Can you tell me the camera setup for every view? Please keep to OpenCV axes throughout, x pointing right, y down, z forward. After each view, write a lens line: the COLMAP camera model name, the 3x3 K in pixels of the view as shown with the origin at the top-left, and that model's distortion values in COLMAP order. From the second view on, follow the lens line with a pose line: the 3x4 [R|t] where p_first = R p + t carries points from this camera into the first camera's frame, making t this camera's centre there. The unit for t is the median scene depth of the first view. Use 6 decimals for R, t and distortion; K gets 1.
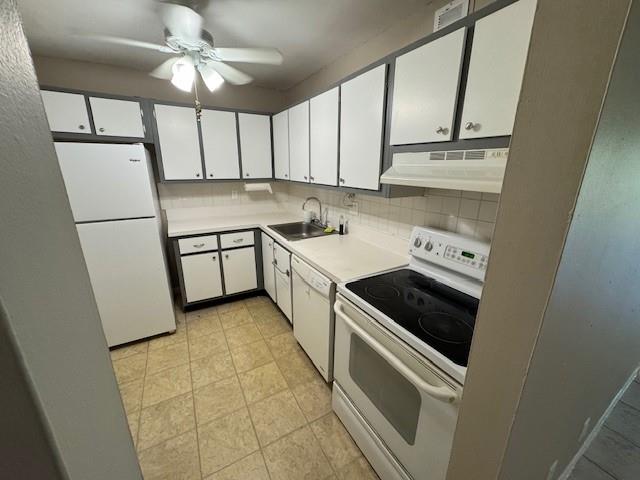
lens RADIAL K [[257.3, 0, 320.0], [0, 257.3, 240.0], [0, 0, 1]] dist [-0.001052, -0.000003]
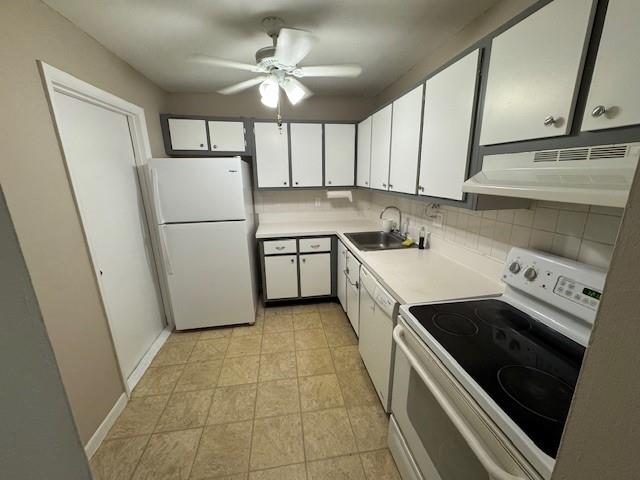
lens RADIAL K [[256.2, 0, 320.0], [0, 256.2, 240.0], [0, 0, 1]] dist [-0.001045, -0.000046]
pose [[0.936461, 0.069726, -0.343773, 0.060939], [-0.079001, 0.996789, -0.013029, -0.012357], [0.341761, 0.039359, 0.938962, 0.047185]]
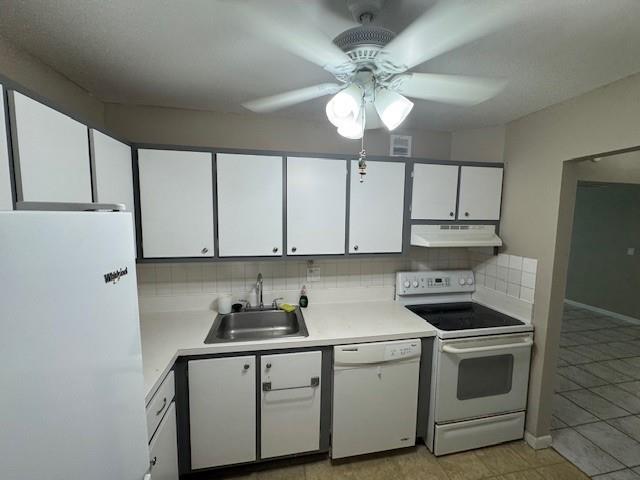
lens RADIAL K [[256.2, 0, 320.0], [0, 256.2, 240.0], [0, 0, 1]] dist [-0.001045, -0.000046]
pose [[0.315094, -0.097288, 0.944061, -0.741240], [0.256533, 0.966435, 0.013972, -0.253760], [-0.913732, 0.237780, 0.329475, 0.641564]]
